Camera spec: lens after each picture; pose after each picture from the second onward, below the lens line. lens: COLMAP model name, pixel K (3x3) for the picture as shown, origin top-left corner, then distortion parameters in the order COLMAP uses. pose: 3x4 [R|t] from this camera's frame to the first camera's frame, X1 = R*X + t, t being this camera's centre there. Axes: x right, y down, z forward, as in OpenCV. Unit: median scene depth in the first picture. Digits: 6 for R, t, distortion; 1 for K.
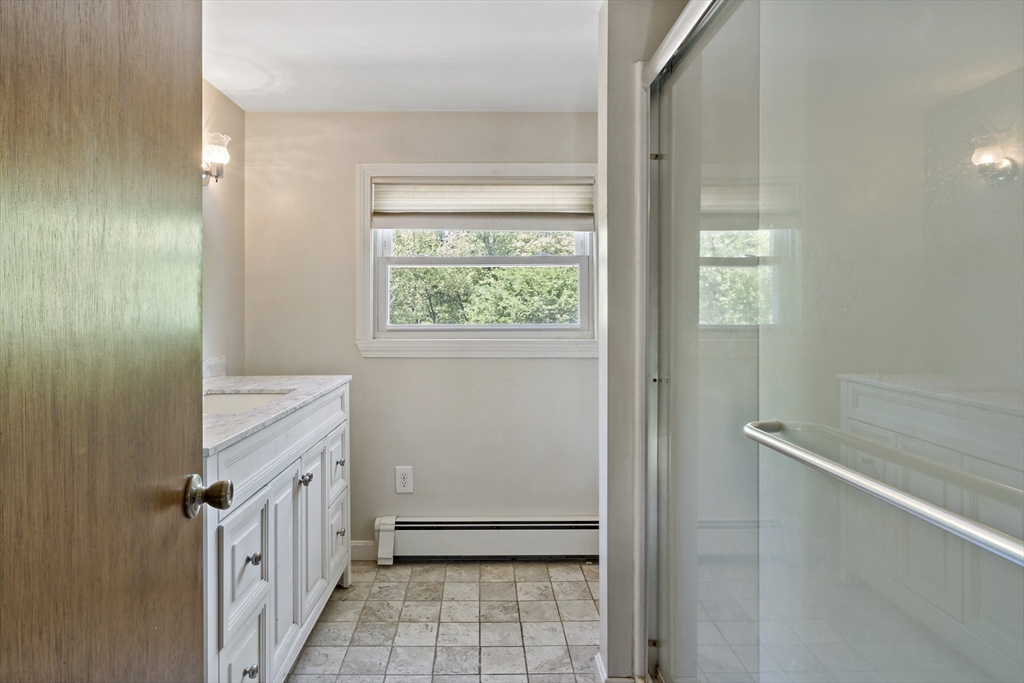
lens RADIAL K [[585.4, 0, 511.4], [0, 585.4, 343.1], [0, 0, 1]] dist [0.001690, -0.000232]
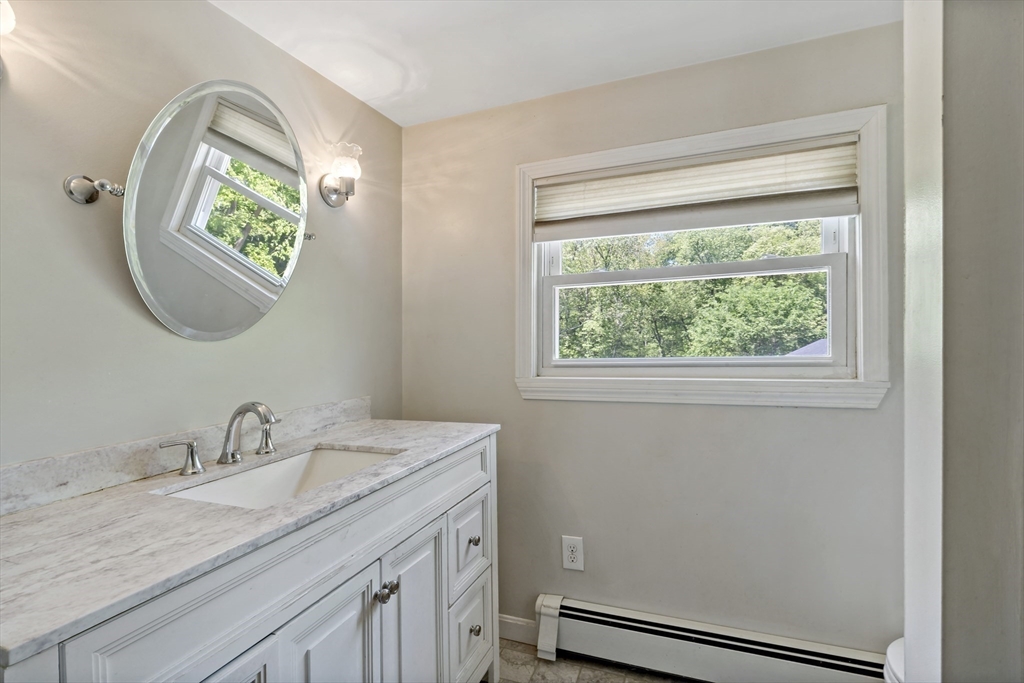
lens RADIAL K [[491.3, 0, 507.9], [0, 491.3, 363.6], [0, 0, 1]] dist [-0.004561, 0.001123]
pose [[0.907075, 0.001711, -0.420966, 0.018651], [0.000487, 0.999987, 0.005113, -0.028995], [0.420970, -0.004842, 0.907062, 0.357354]]
